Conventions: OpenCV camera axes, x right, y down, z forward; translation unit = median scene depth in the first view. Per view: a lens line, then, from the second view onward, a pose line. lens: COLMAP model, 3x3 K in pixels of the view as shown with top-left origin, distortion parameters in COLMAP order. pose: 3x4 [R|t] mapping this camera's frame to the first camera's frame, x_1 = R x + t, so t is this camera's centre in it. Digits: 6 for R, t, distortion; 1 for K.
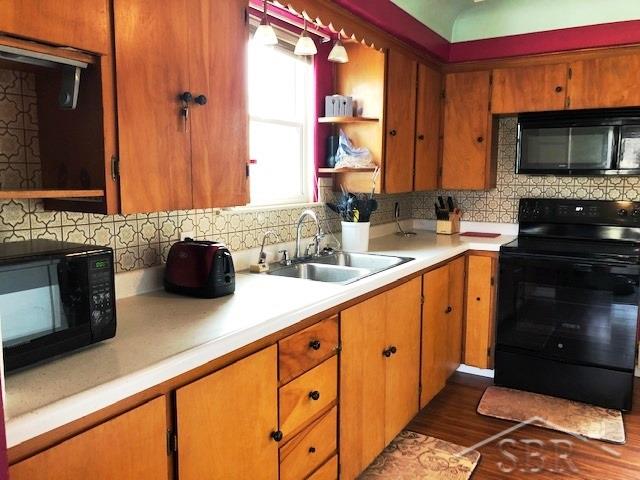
lens RADIAL K [[523.2, 0, 318.6], [0, 523.2, 242.2], [0, 0, 1]] dist [0.005882, 0.010011]
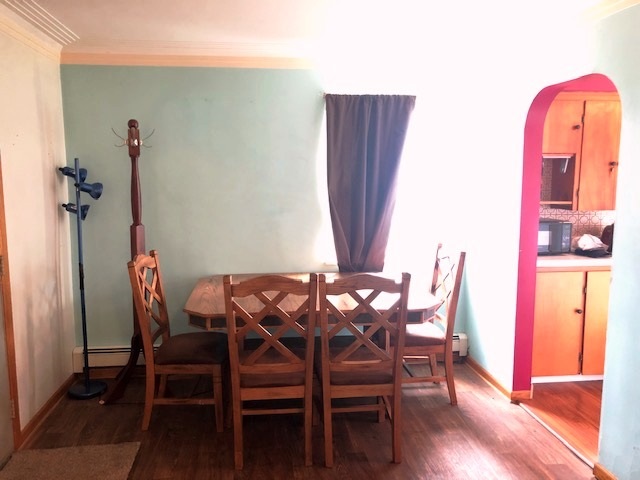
lens RADIAL K [[523.2, 0, 317.1], [0, 523.2, 241.7], [0, 0, 1]] dist [0.005882, 0.010011]
pose [[0.619518, 0.085909, -0.780267, 0.920565], [-0.098798, 0.994622, 0.031066, 0.155799], [0.778740, 0.057843, 0.624674, -1.740768]]
